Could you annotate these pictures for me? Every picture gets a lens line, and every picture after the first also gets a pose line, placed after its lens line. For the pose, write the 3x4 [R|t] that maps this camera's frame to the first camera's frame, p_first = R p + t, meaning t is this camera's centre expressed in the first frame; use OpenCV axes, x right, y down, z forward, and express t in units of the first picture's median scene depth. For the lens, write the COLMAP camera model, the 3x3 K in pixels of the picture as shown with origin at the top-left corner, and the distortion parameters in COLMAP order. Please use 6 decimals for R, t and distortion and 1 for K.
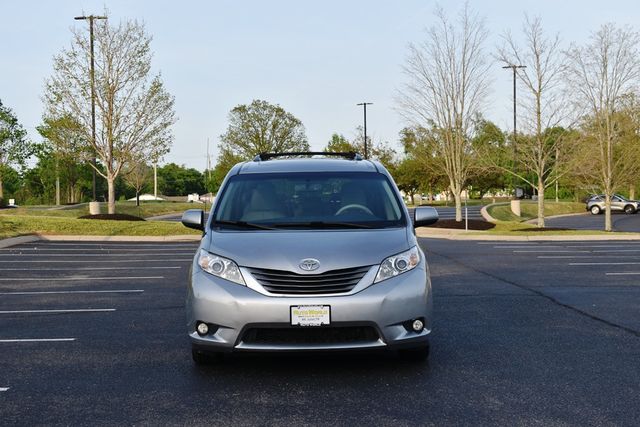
lens RADIAL K [[1185.4, 0, 320.0], [0, 1185.4, 213.5], [0, 0, 1]] dist [-0.000361, -0.061989]
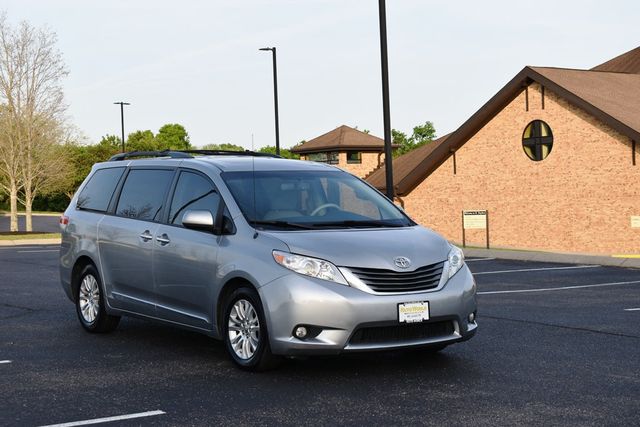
lens RADIAL K [[1226.2, 0, 320.0], [0, 1226.2, 213.5], [0, 0, 1]] dist [0.026225, -0.011762]
pose [[0.832346, -0.006062, 0.554224, -0.649749], [0.007902, 0.999968, -0.000930, 0.001706], [-0.554201, 0.005153, 0.832367, 0.163748]]
